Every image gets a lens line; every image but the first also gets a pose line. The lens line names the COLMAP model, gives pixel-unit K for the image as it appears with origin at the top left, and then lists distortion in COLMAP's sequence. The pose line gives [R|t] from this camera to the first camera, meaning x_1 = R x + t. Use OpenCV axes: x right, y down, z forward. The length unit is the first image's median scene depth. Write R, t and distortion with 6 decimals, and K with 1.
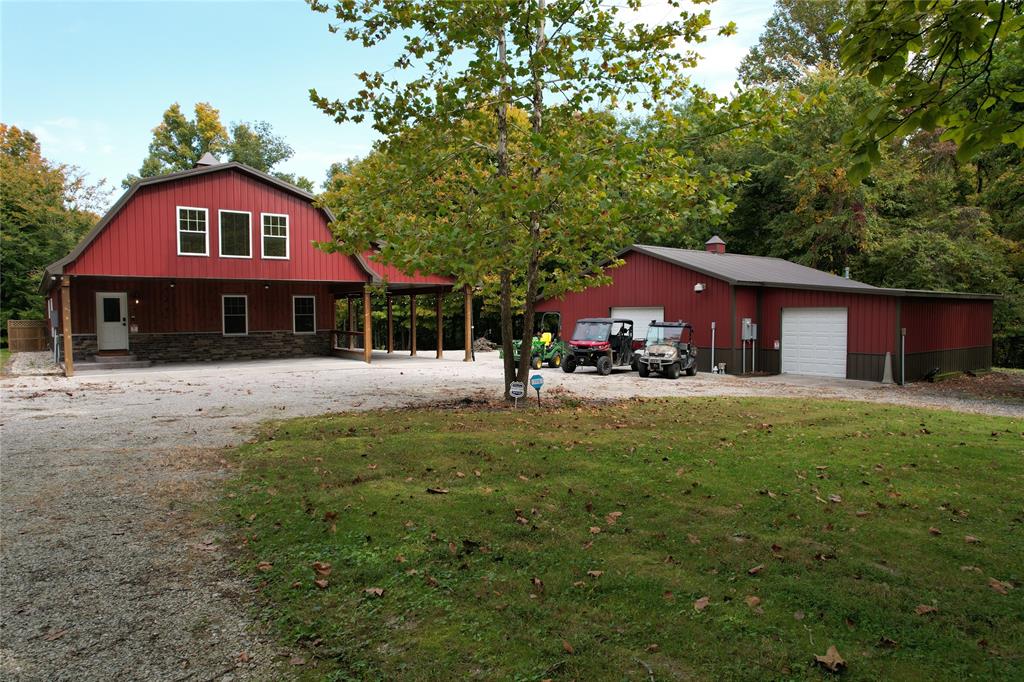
lens RADIAL K [[649.5, 0, 510.3], [0, 649.5, 342.6], [0, 0, 1]] dist [-0.080466, 0.069414]
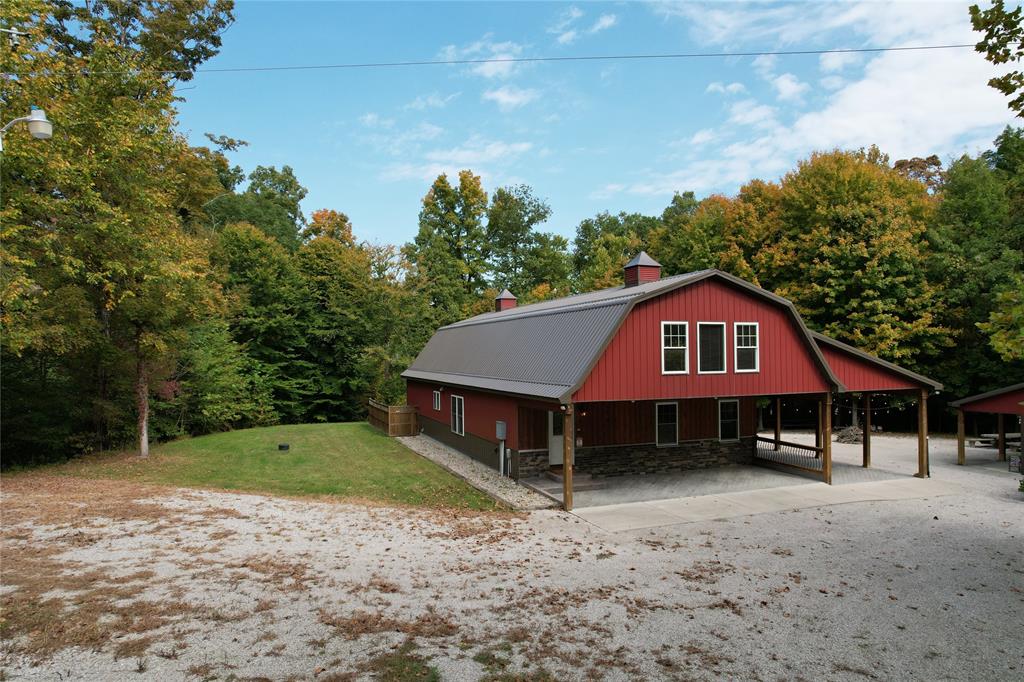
lens RADIAL K [[649.5, 0, 510.3], [0, 649.5, 342.6], [0, 0, 1]] dist [-0.080466, 0.069414]
pose [[0.957440, -0.007246, -0.288541, -0.392563], [-0.010370, 0.998176, -0.059475, -0.106642], [0.288446, 0.059936, 0.955619, 0.038891]]
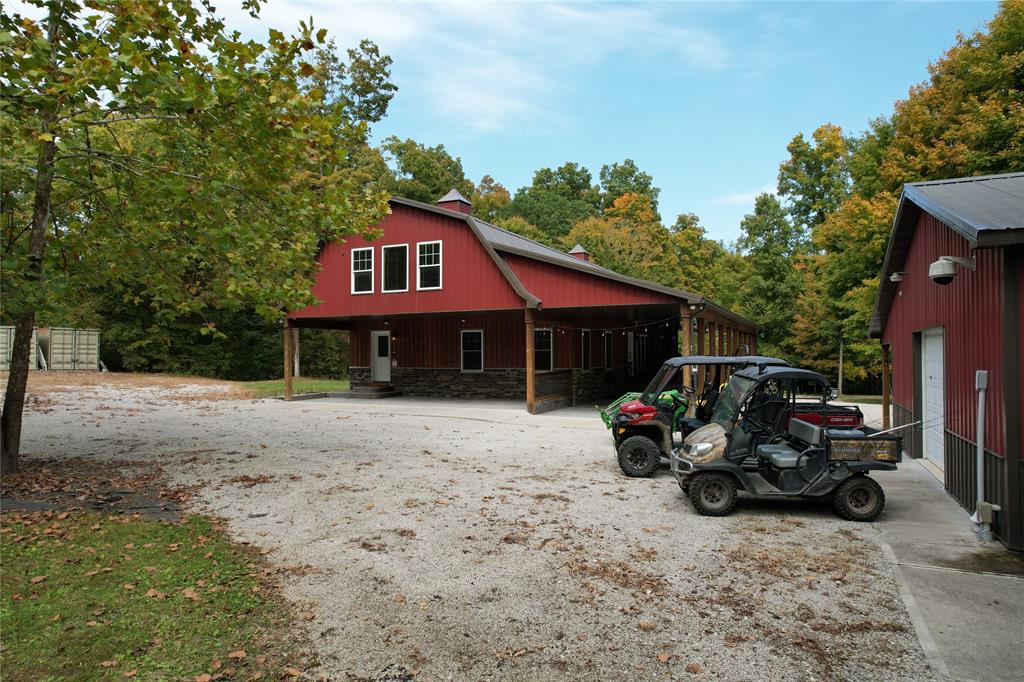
lens RADIAL K [[649.5, 0, 510.3], [0, 649.5, 342.6], [0, 0, 1]] dist [-0.080466, 0.069414]
pose [[0.464912, -0.013430, -0.885255, 0.474983], [-0.036320, 0.998754, -0.034226, -0.025143], [0.884612, 0.048064, 0.463845, 0.627195]]
